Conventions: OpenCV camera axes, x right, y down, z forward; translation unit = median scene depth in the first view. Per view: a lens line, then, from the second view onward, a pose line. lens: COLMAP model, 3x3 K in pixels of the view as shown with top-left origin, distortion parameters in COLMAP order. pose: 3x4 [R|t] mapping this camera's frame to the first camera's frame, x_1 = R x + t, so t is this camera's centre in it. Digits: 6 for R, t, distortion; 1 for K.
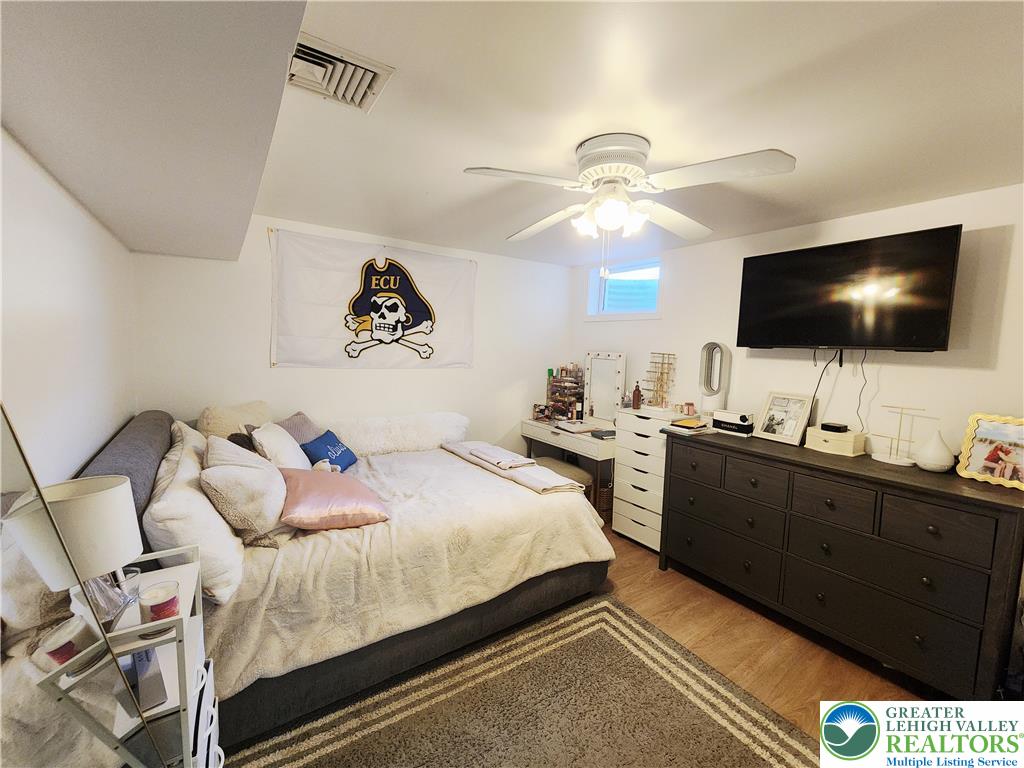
lens RADIAL K [[426.3, 0, 512.0], [0, 426.3, 384.0], [0, 0, 1]] dist [-0.000144, 0.000038]
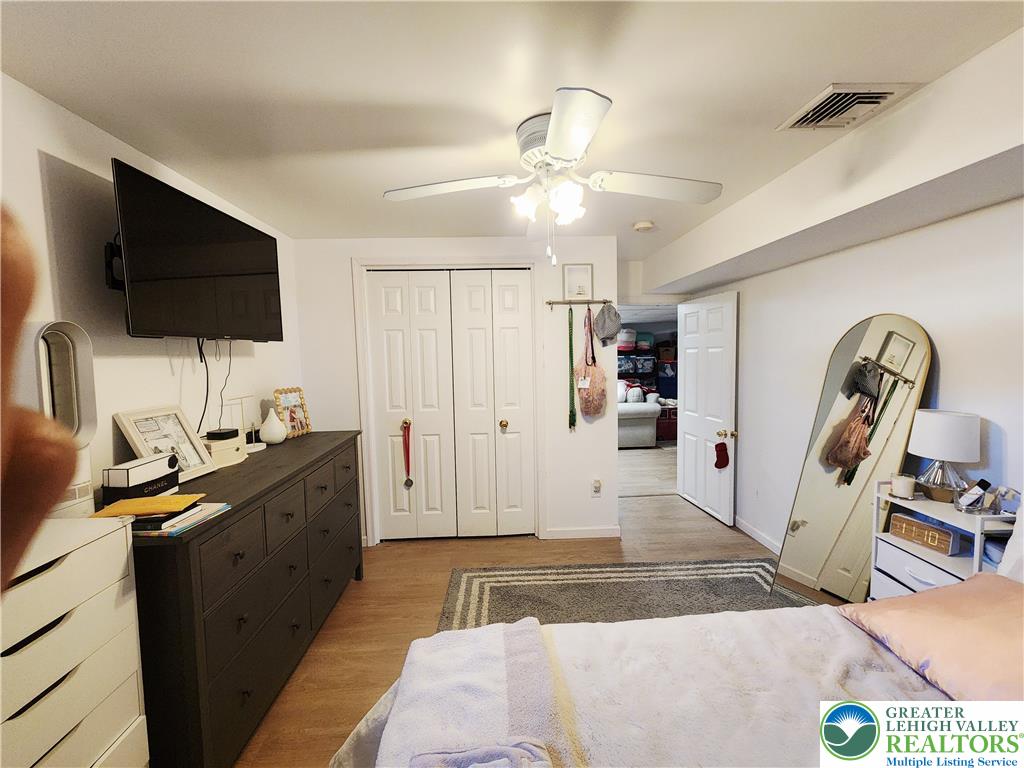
lens RADIAL K [[426.3, 0, 512.0], [0, 426.3, 384.0], [0, 0, 1]] dist [-0.000144, 0.000038]
pose [[-0.868553, -0.052936, 0.492762, -0.139170], [0.033691, 0.985672, 0.165273, -0.111305], [-0.494450, 0.160150, -0.854325, 1.396816]]
